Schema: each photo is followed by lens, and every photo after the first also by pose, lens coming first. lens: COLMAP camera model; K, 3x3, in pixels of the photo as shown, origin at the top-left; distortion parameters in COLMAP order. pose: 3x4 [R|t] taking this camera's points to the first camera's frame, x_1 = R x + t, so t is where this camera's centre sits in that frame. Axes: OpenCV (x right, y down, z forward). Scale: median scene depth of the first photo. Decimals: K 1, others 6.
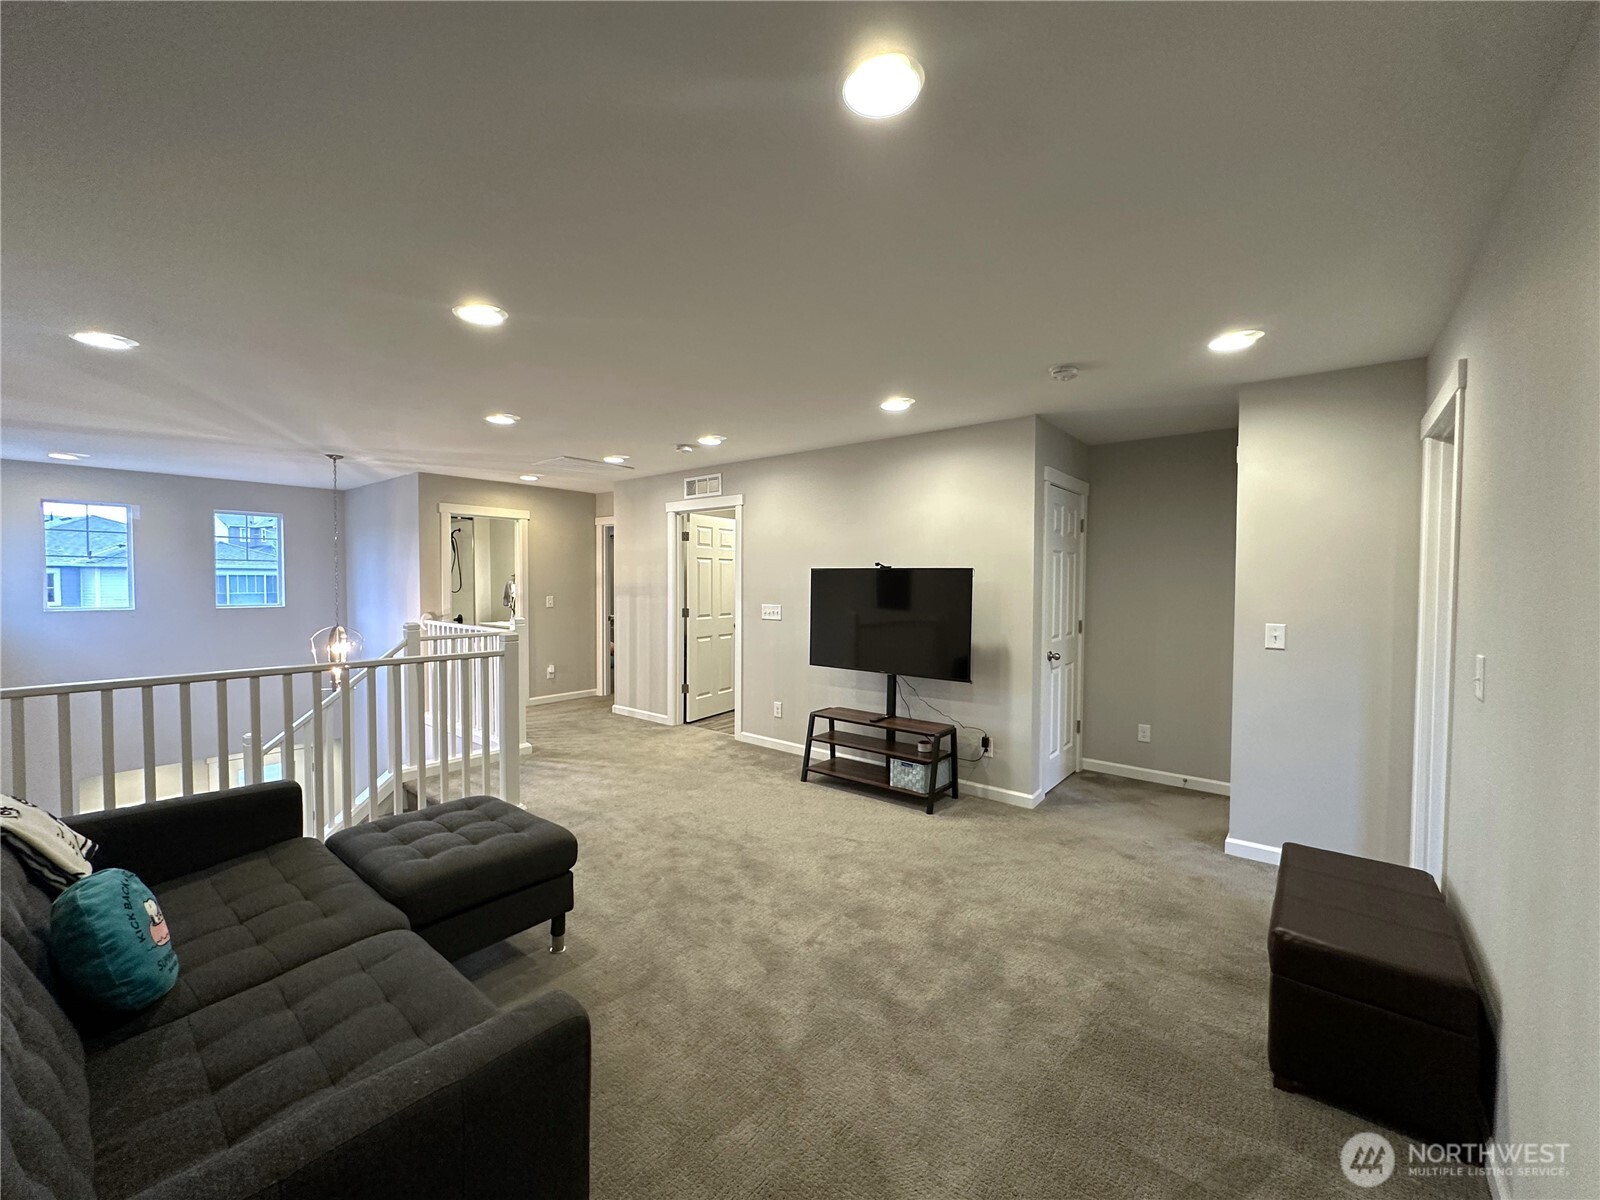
lens RADIAL K [[639.6, 0, 800.0], [0, 639.6, 600.0], [0, 0, 1]] dist [-0.000718, 0.000074]
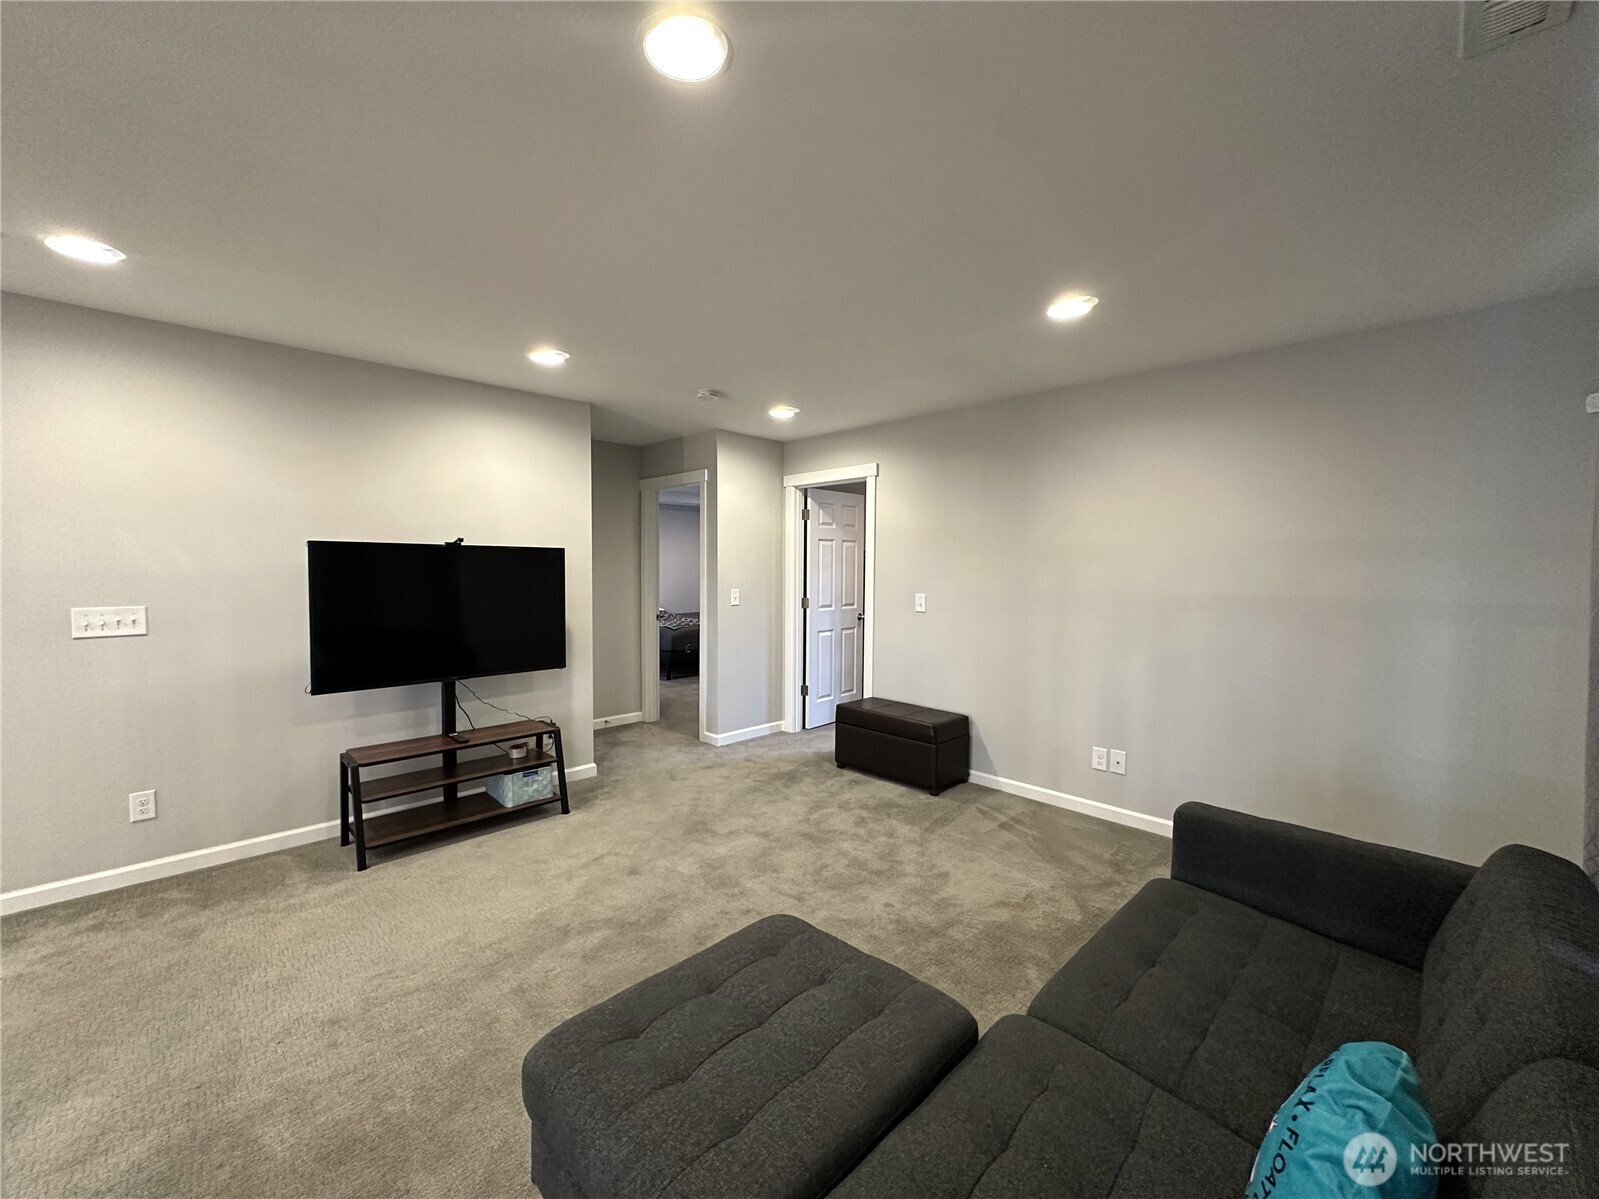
lens RADIAL K [[631.6, 0, 799.5], [0, 631.6, 599.5], [0, 0, 1]] dist [0.001694, 0.000330]
pose [[0.115671, -0.060628, 0.991436, -0.597823], [0.021493, 0.998055, 0.058526, -0.019671], [-0.993055, 0.014539, 0.116749, 0.509743]]
